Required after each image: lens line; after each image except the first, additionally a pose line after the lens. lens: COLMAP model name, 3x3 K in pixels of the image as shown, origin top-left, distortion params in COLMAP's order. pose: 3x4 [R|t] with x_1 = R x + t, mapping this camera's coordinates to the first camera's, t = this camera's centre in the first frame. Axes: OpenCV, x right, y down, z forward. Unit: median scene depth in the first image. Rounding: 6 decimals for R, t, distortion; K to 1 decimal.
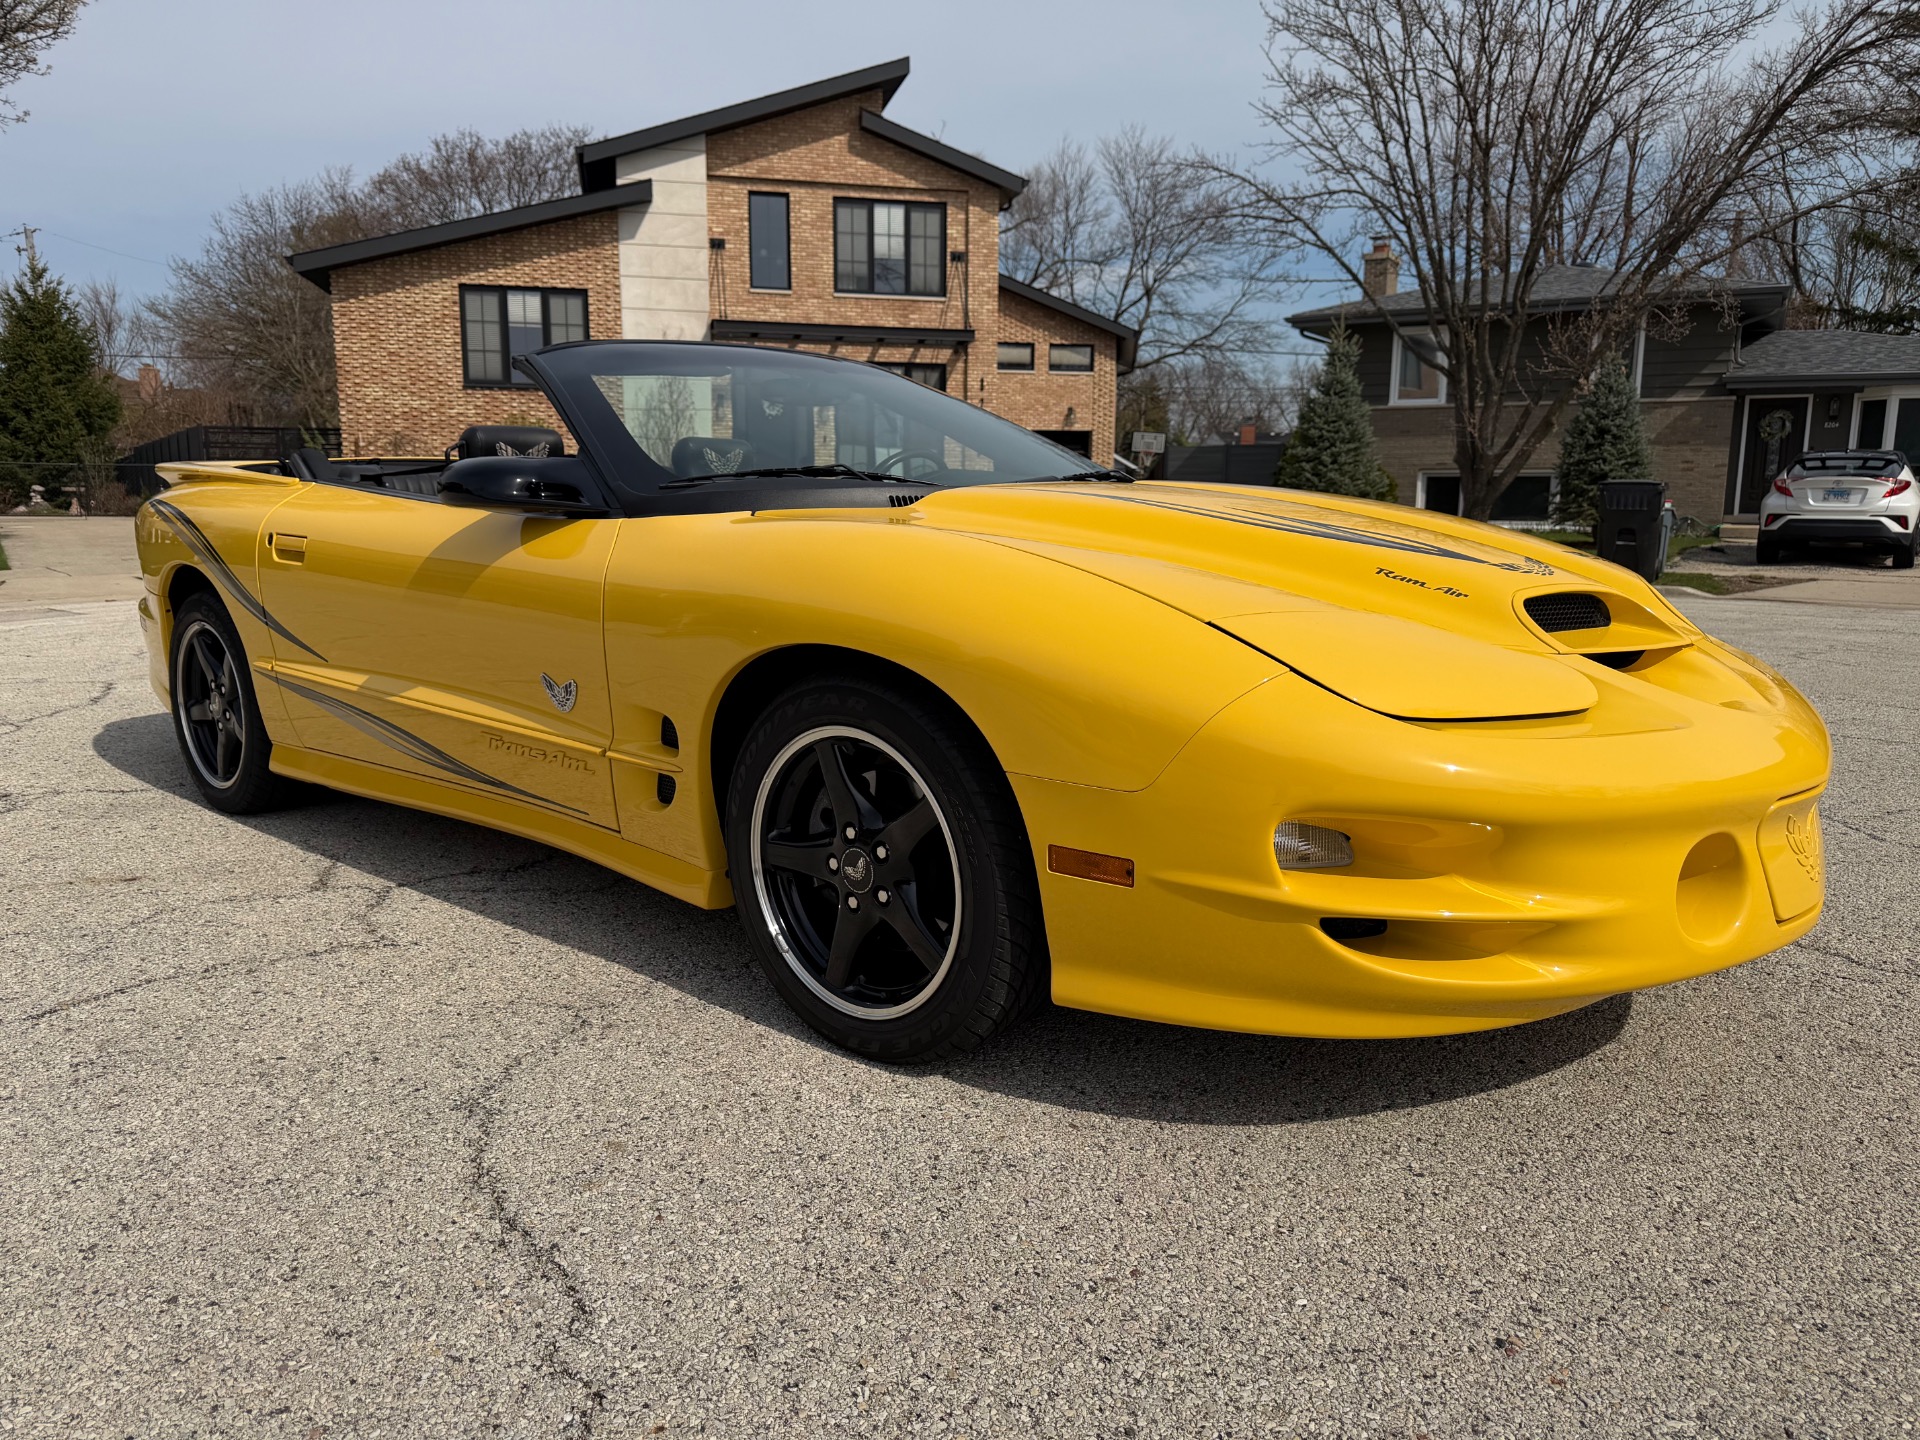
lens RADIAL K [[1351.0, 0, 957.9], [0, 1351.0, 785.4], [0, 0, 1]] dist [0.007067, -0.021308]
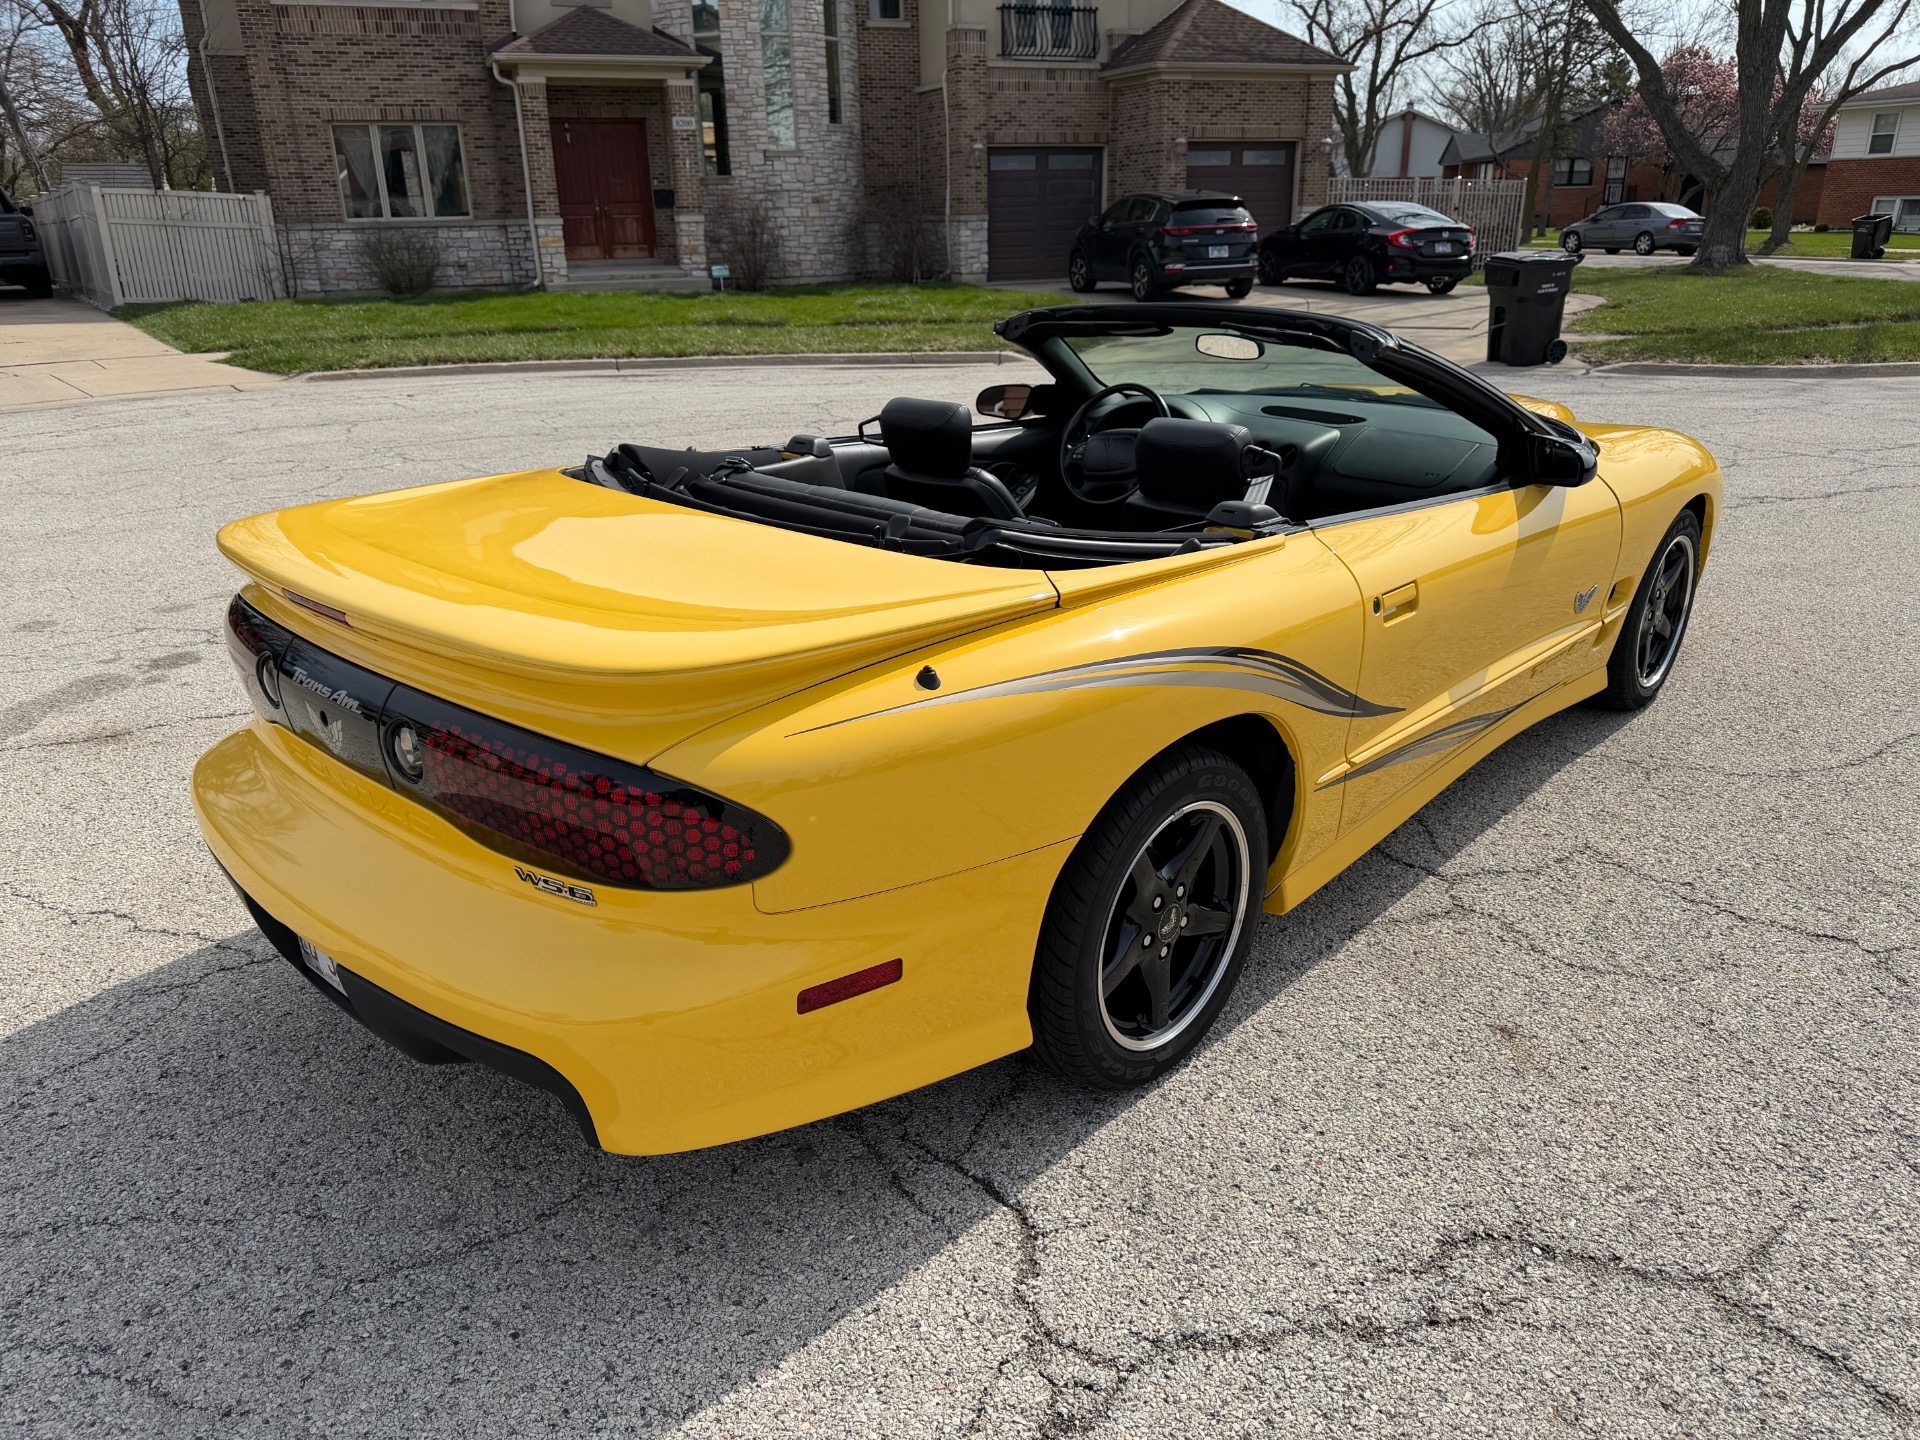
lens RADIAL K [[1356.9, 0, 962.3], [0, 1356.9, 721.5], [0, 0, 1]] dist [0.021301, -0.021555]
pose [[0.023337, -0.350526, 0.936262, -0.204104], [0.227122, 0.913888, 0.336489, -0.069841], [-0.973587, 0.204793, 0.100940, 0.184739]]
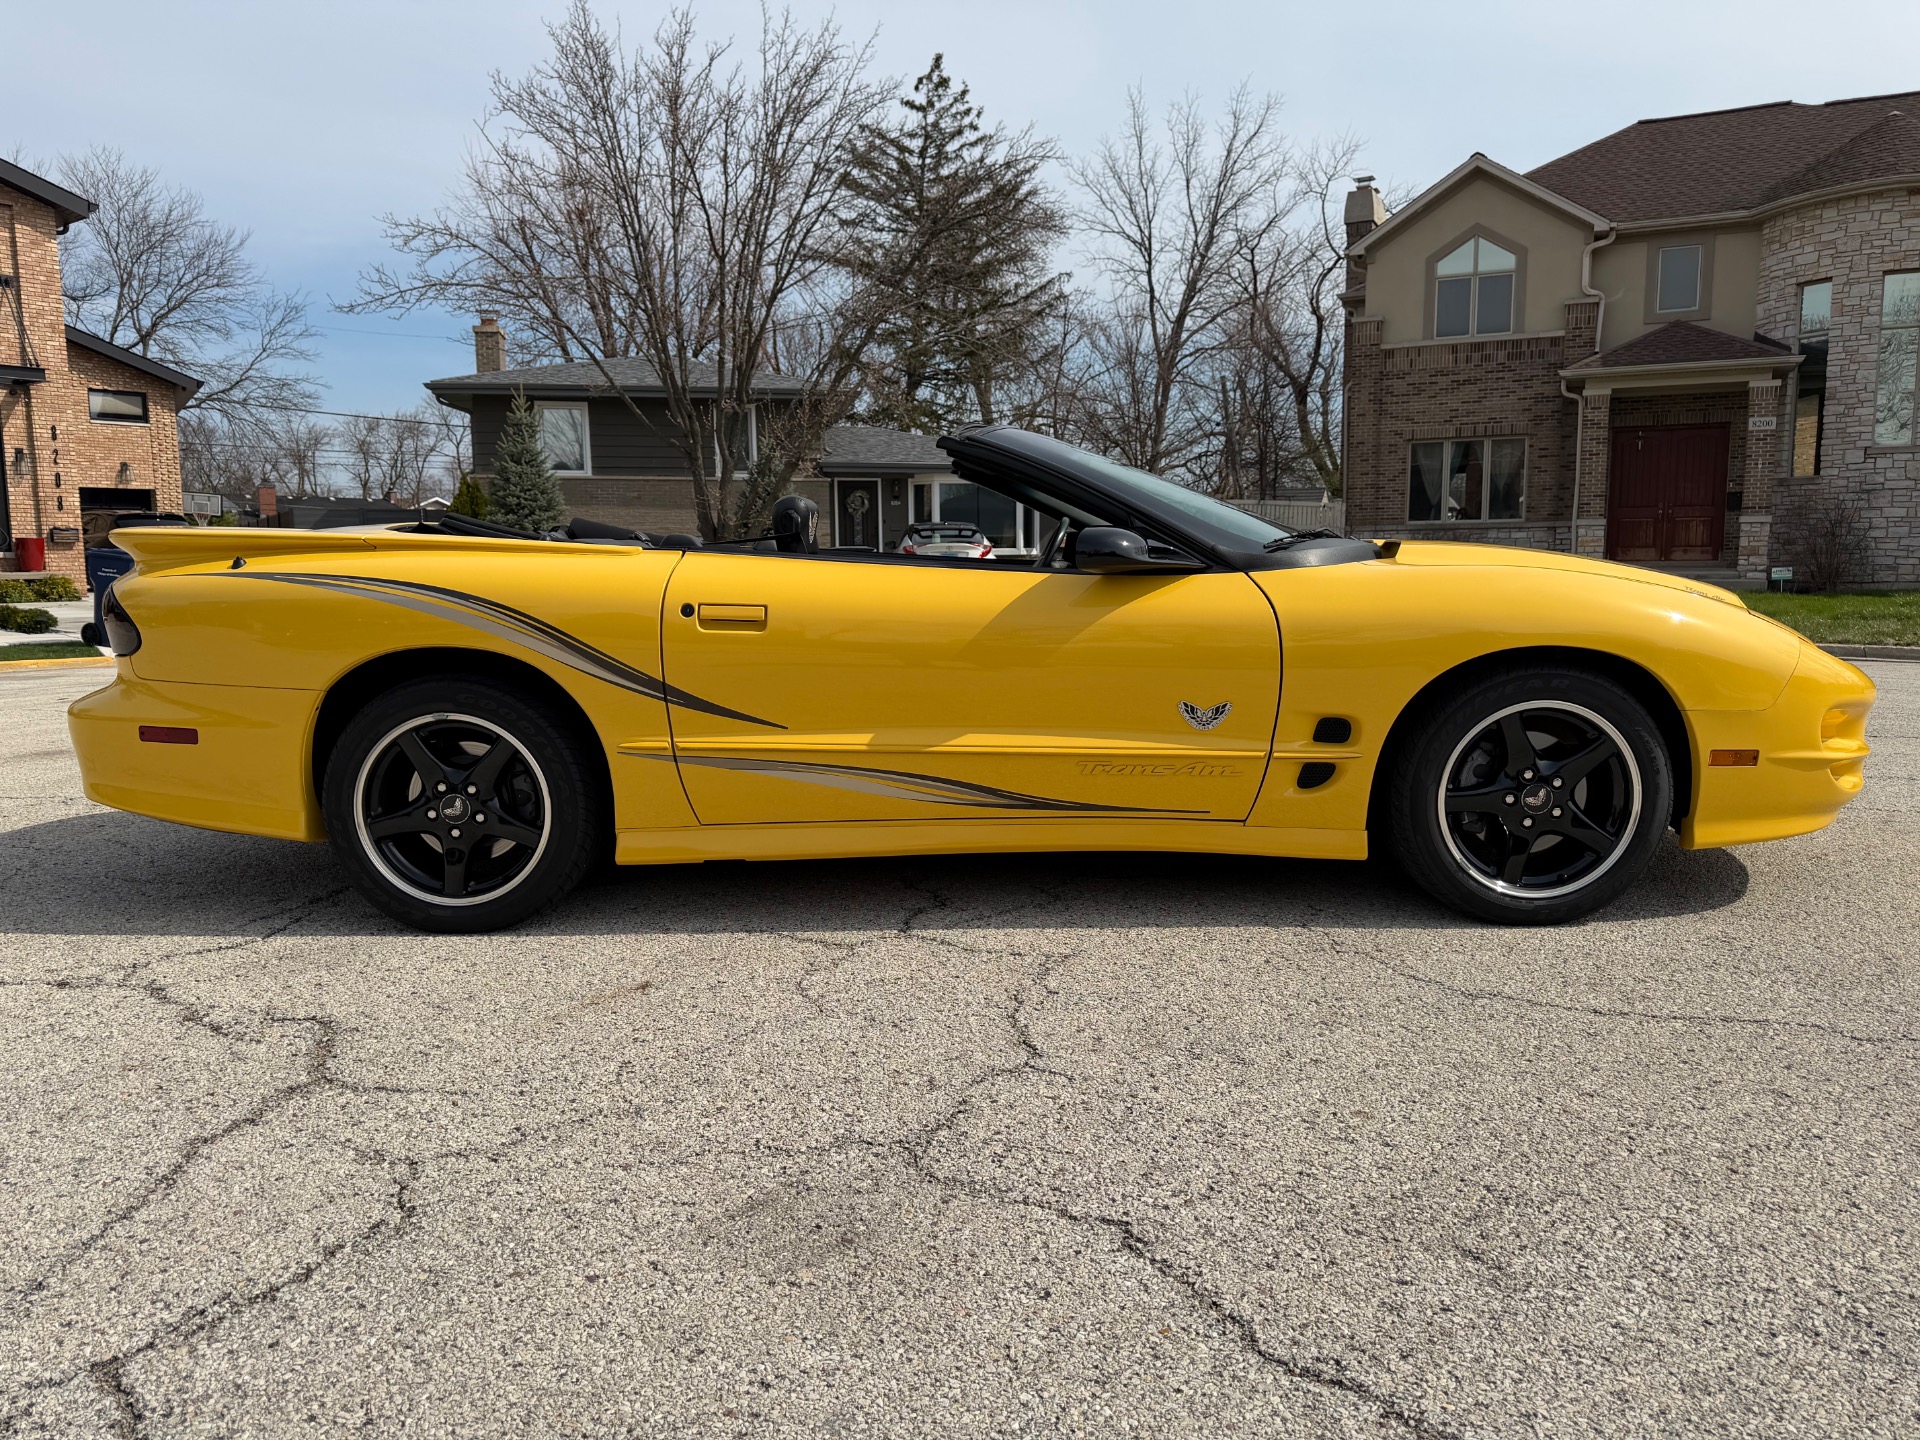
lens RADIAL K [[1360.9, 0, 967.5], [0, 1360.9, 723.0], [0, 0, 1]] dist [0.020267, -0.023412]
pose [[0.756070, -0.083340, 0.649163, -0.156704], [0.143362, 0.988861, -0.040022, -0.005248], [-0.638596, 0.123325, 0.759596, 0.023234]]
